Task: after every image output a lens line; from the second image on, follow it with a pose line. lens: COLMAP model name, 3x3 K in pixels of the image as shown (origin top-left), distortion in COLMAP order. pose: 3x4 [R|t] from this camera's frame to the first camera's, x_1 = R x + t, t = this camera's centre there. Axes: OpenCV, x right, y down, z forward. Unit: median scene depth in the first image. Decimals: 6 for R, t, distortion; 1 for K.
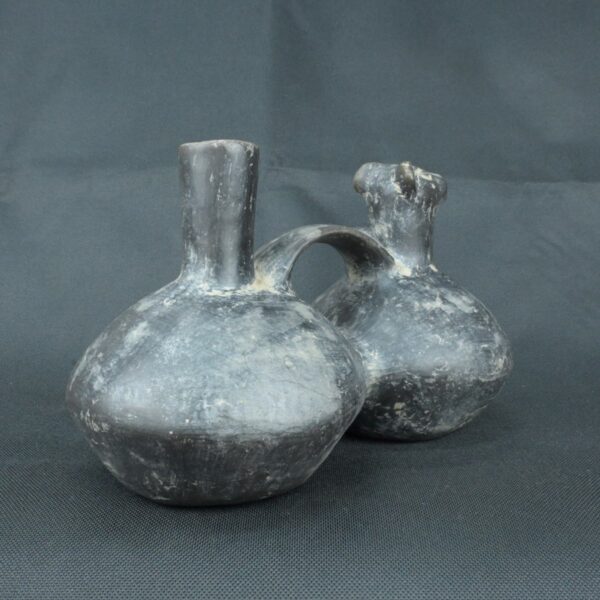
lens RADIAL K [[669.4, 0, 300.0], [0, 669.4, 300.0], [0, 0, 1]] dist [0.002870, -0.022858]
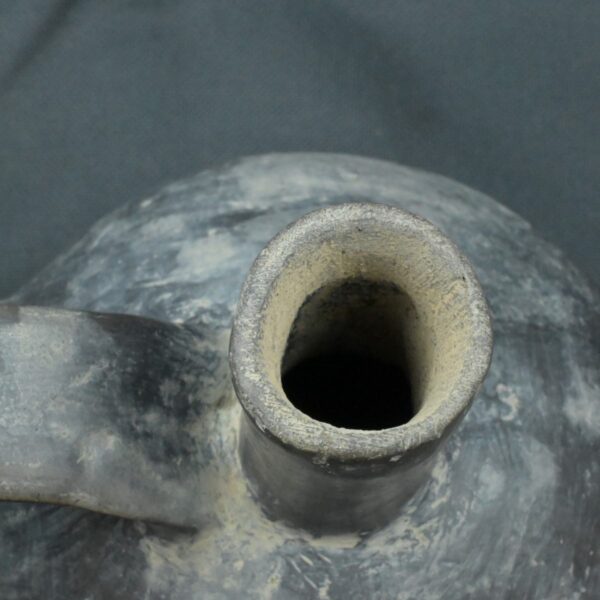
lens RADIAL K [[1938.9, 0, 300.0], [0, 1938.9, 300.0], [0, 0, 1]] dist [-0.042581, 0.677454]
pose [[-0.755690, -0.638556, 0.145531, -0.231006], [0.023061, 0.196127, 0.980307, -1.156043], [-0.654524, 0.744164, -0.133486, 1.187815]]
